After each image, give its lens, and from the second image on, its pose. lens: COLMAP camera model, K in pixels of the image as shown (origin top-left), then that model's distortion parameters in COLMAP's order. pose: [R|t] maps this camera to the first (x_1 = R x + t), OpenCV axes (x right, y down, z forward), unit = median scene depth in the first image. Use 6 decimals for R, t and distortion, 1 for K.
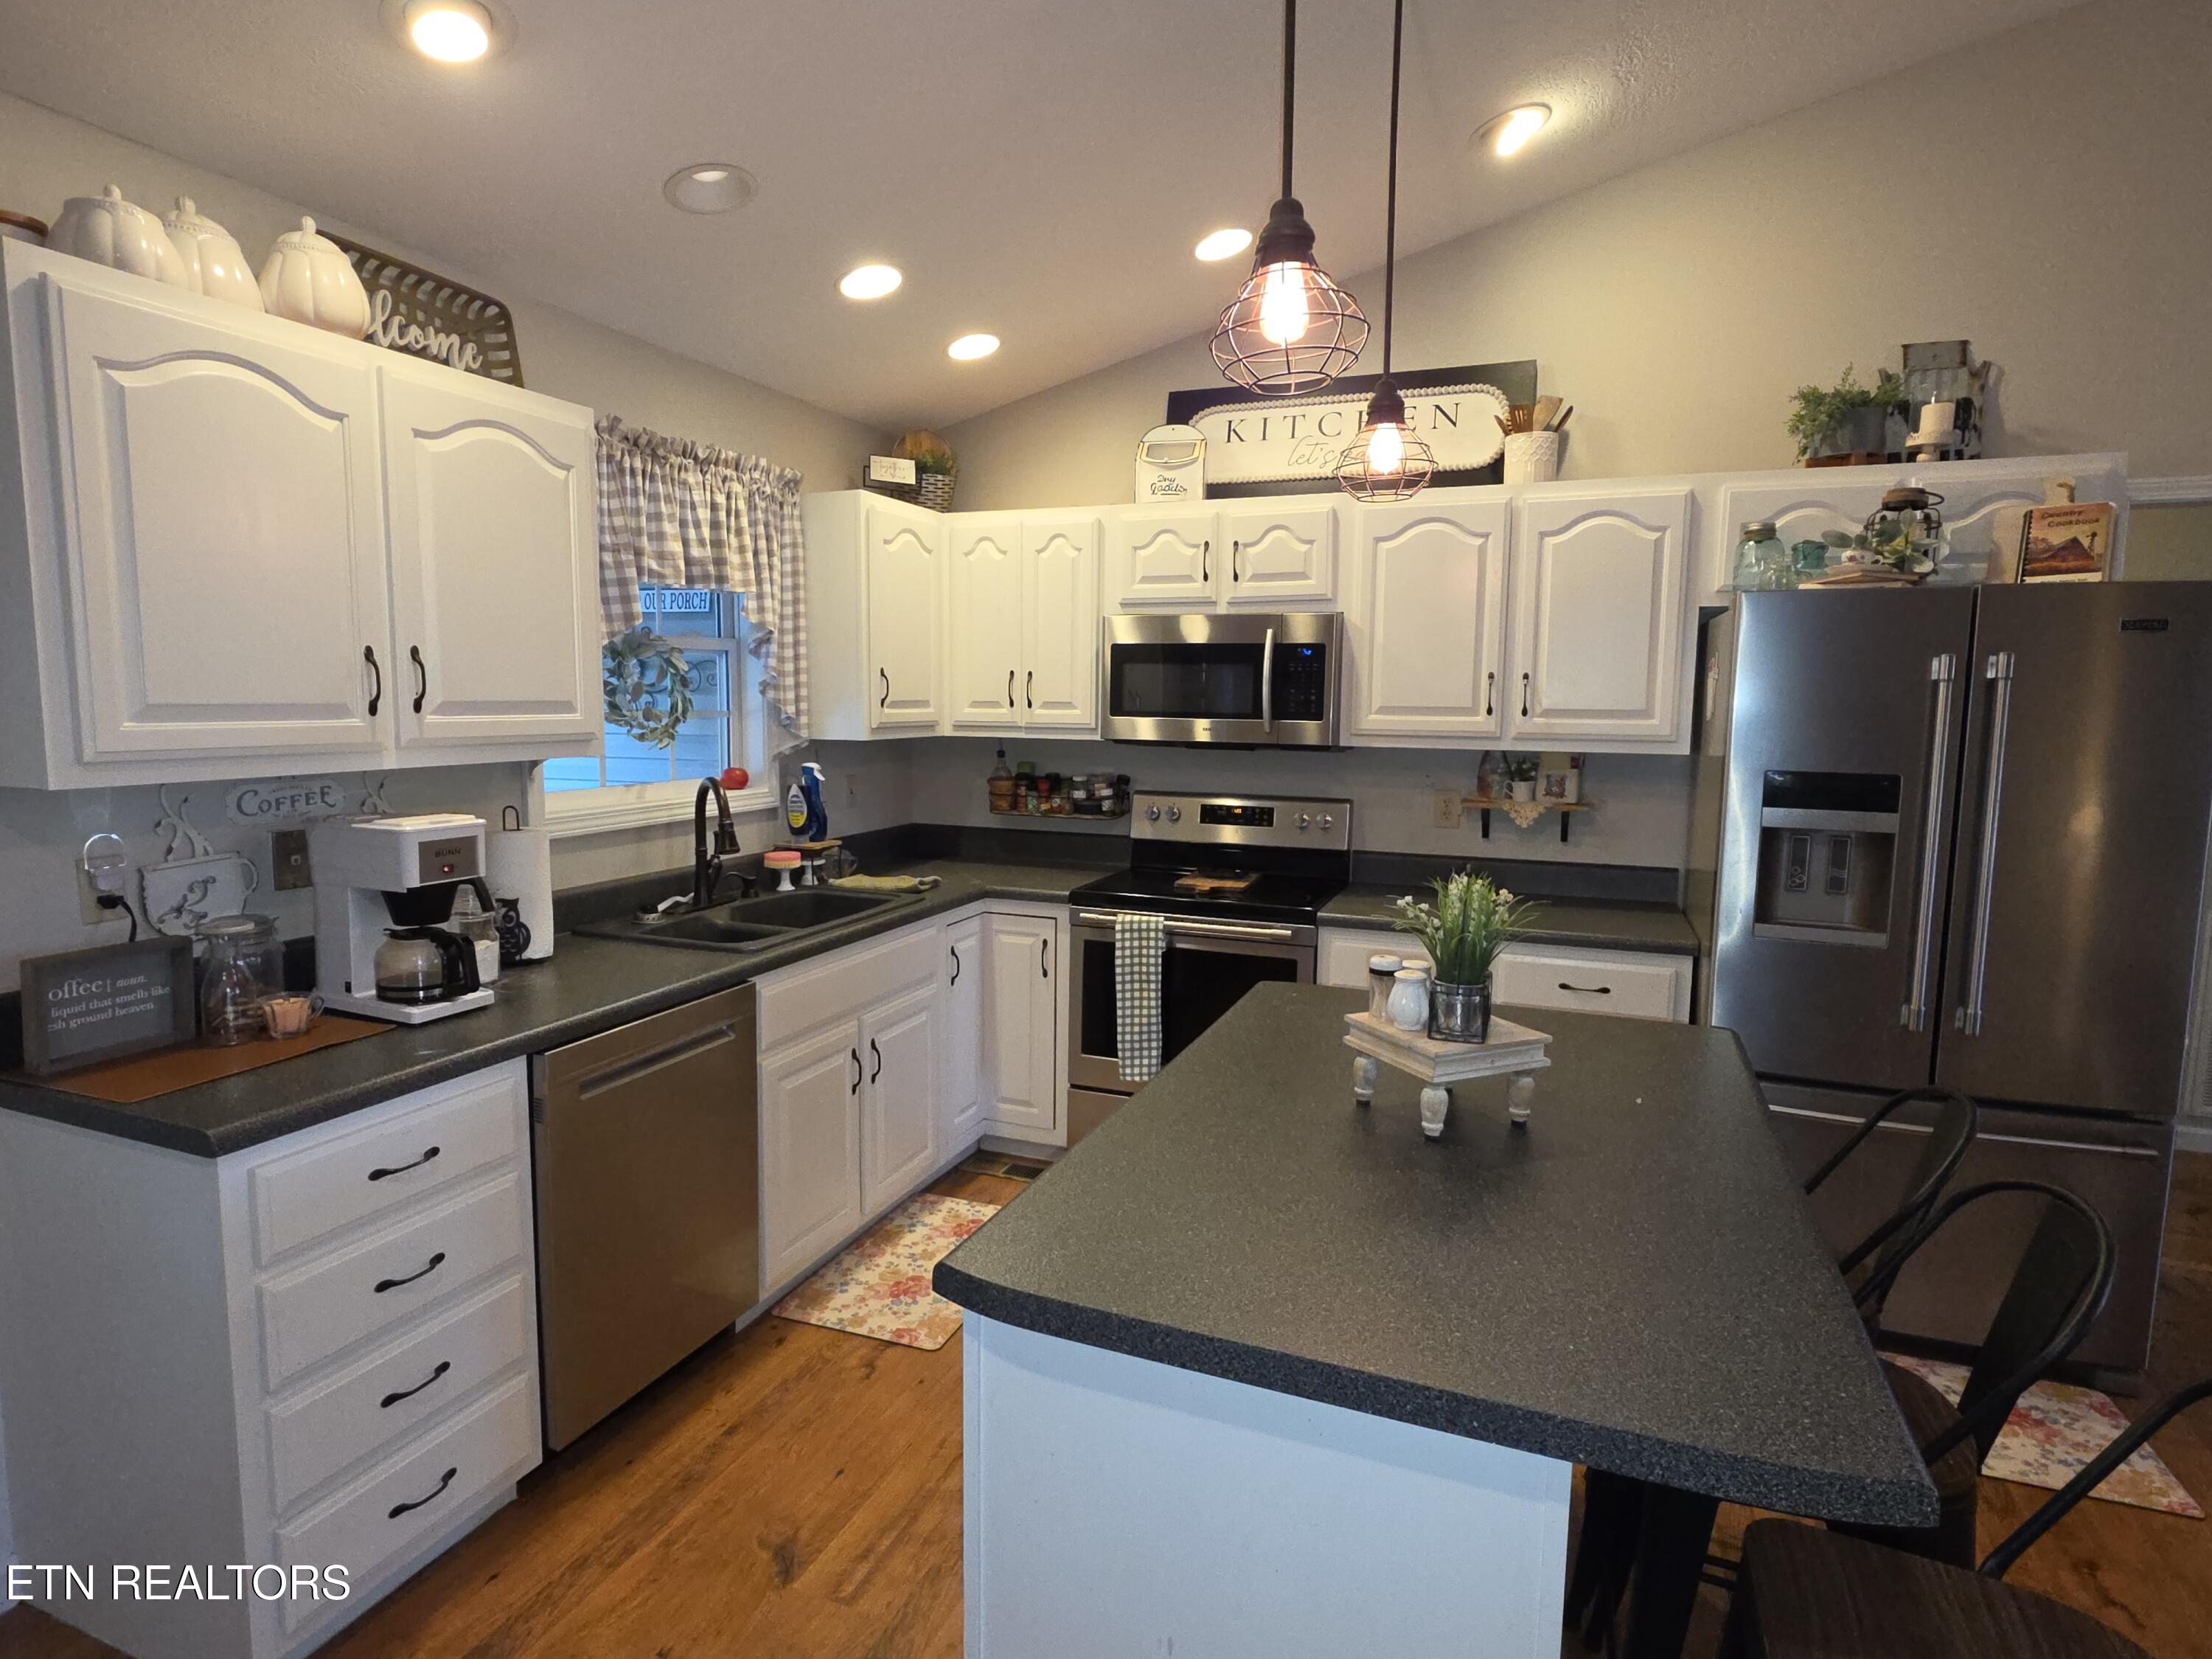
lens RADIAL K [[1187.8, 0, 1081.4], [0, 1187.8, 823.6], [0, 0, 1]] dist [-0.007650, 0.004691]
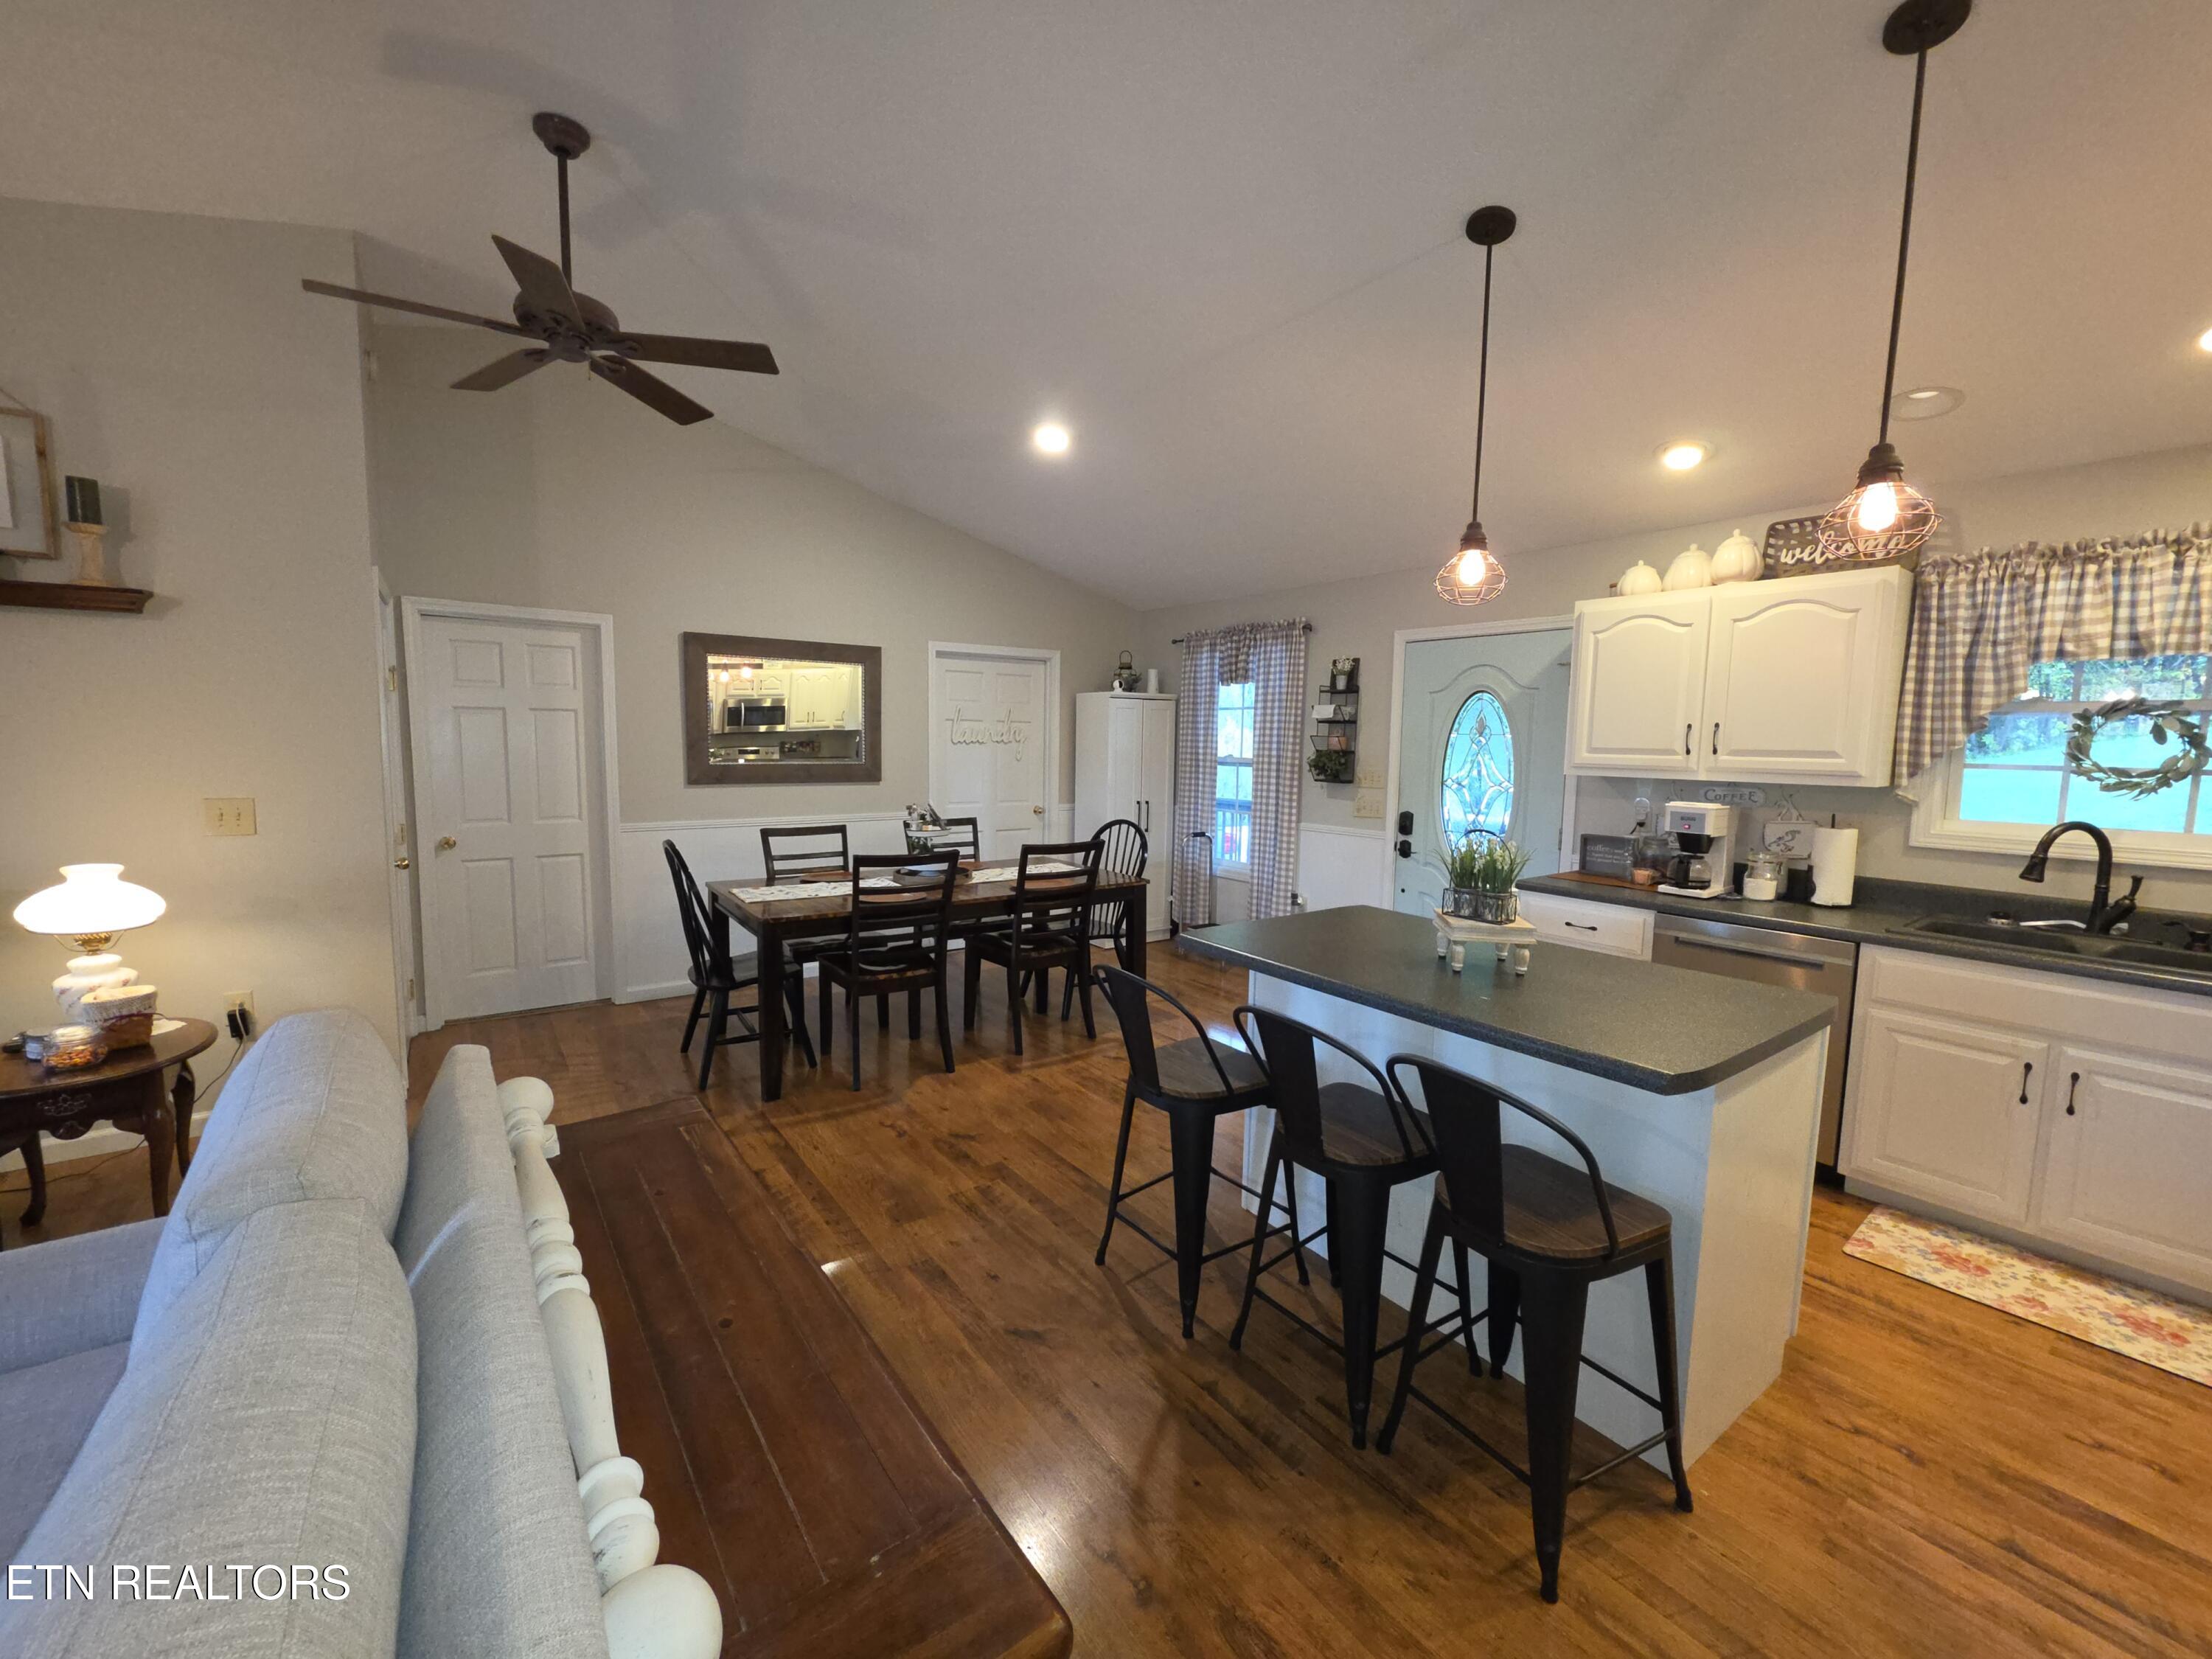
lens RADIAL K [[880.2, 0, 1084.5], [0, 880.2, 822.8], [0, 0, 1]] dist [-0.007131, 0.001062]
pose [[-0.529330, 0.065935, -0.845850, 0.908925], [-0.111851, 0.982850, 0.146611, -0.052685], [0.841011, 0.172215, -0.512877, 0.594112]]
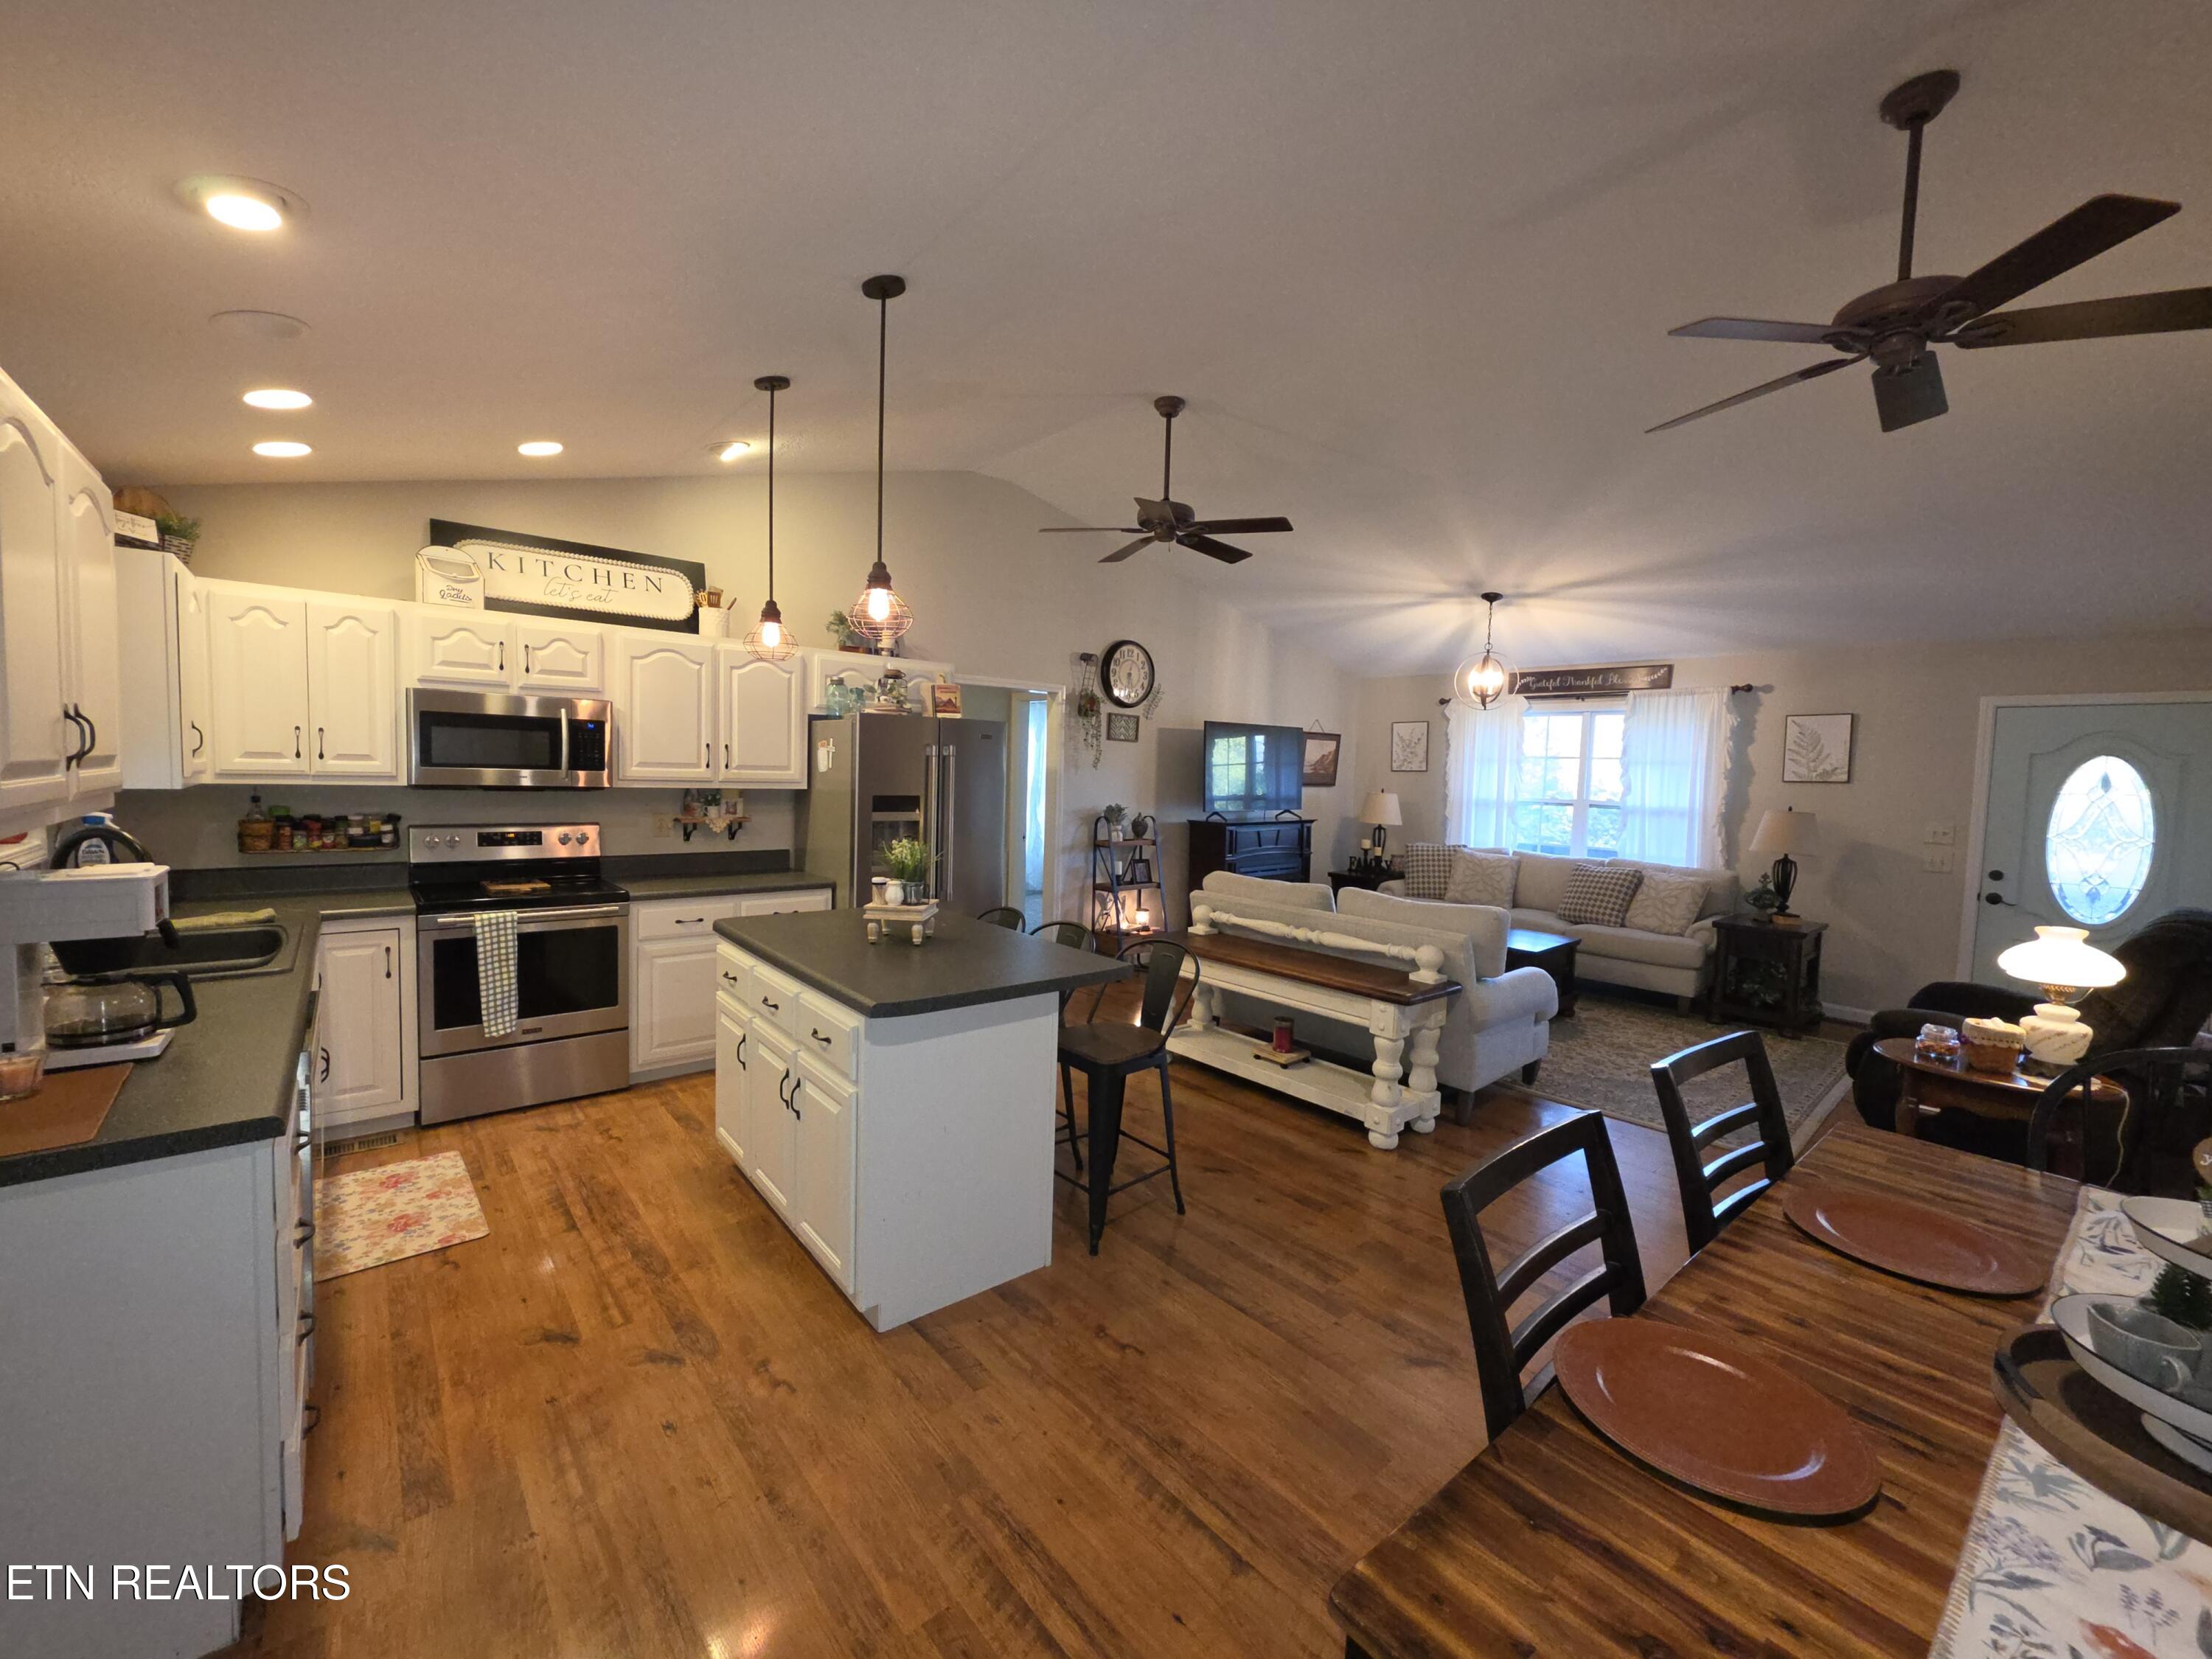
lens RADIAL K [[880.2, 0, 1086.0], [0, 880.2, 819.2], [0, 0, 1]] dist [-0.007131, 0.001062]
pose [[0.468454, -0.046701, 0.882253, -0.555194], [0.069519, 0.997454, 0.015886, 0.000746], [-0.880748, 0.053891, 0.470508, -0.085337]]
